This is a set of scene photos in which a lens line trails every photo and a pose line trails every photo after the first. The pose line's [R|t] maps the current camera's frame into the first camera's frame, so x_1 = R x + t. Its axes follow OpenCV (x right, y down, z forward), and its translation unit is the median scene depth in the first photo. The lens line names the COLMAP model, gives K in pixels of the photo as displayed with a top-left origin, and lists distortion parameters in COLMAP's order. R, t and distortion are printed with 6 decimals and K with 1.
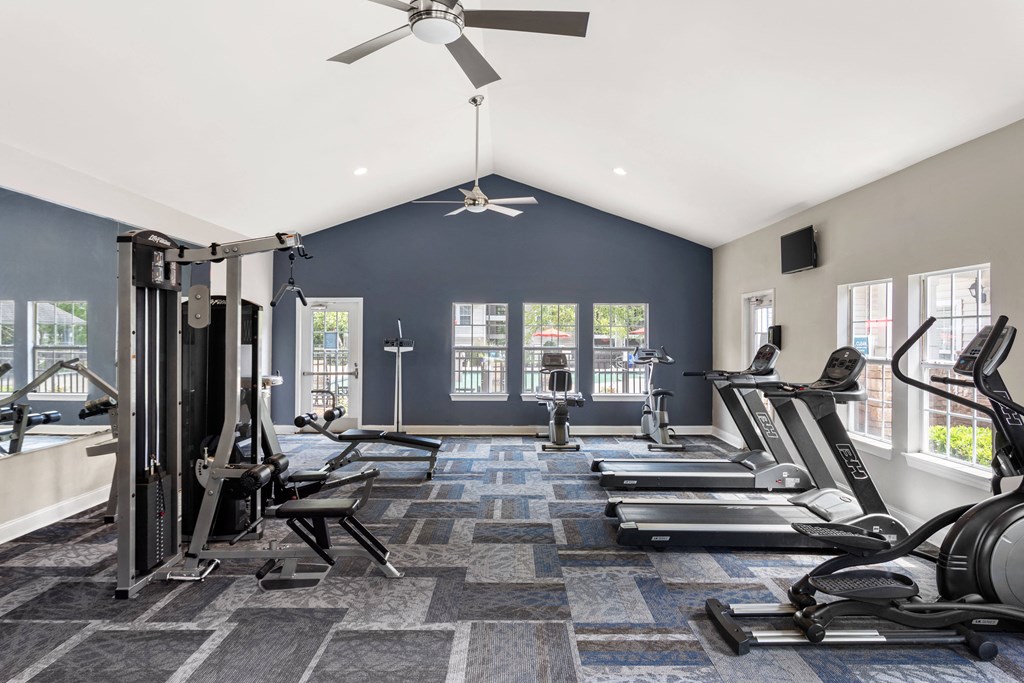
lens RADIAL K [[691.8, 0, 512.6], [0, 691.8, 339.6], [0, 0, 1]] dist [0.003018, 0.000496]
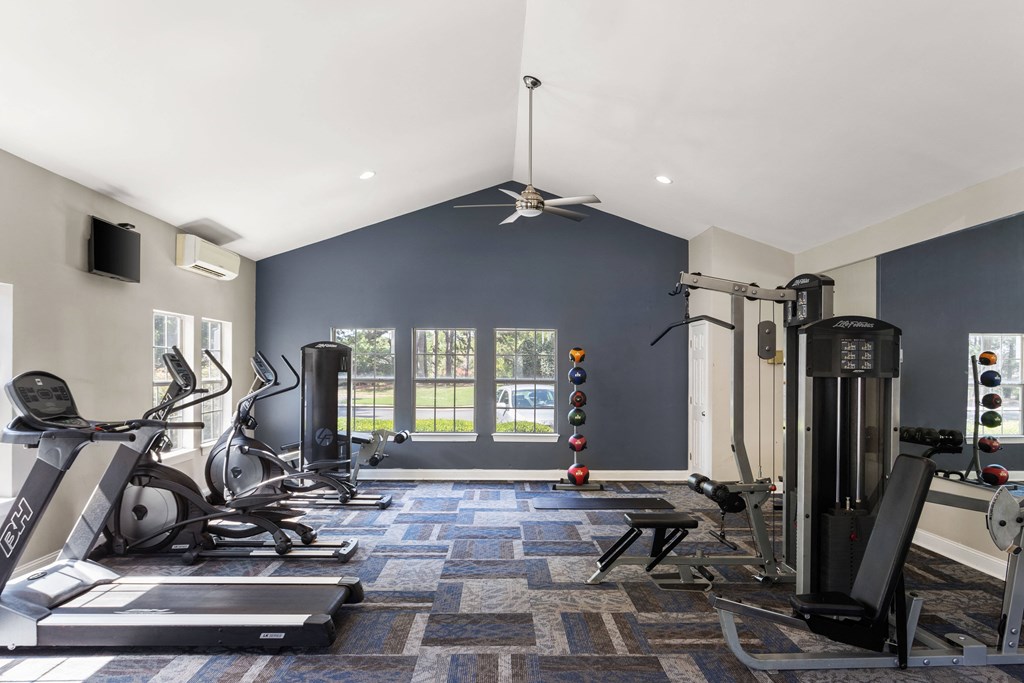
lens RADIAL K [[691.8, 0, 511.6], [0, 691.8, 346.1], [0, 0, 1]] dist [0.003018, 0.000496]
pose [[-0.999810, -0.009898, -0.016772, -0.018427], [-0.009427, 0.999566, -0.027925, -0.002701], [0.017041, -0.027761, -0.999469, 1.904028]]
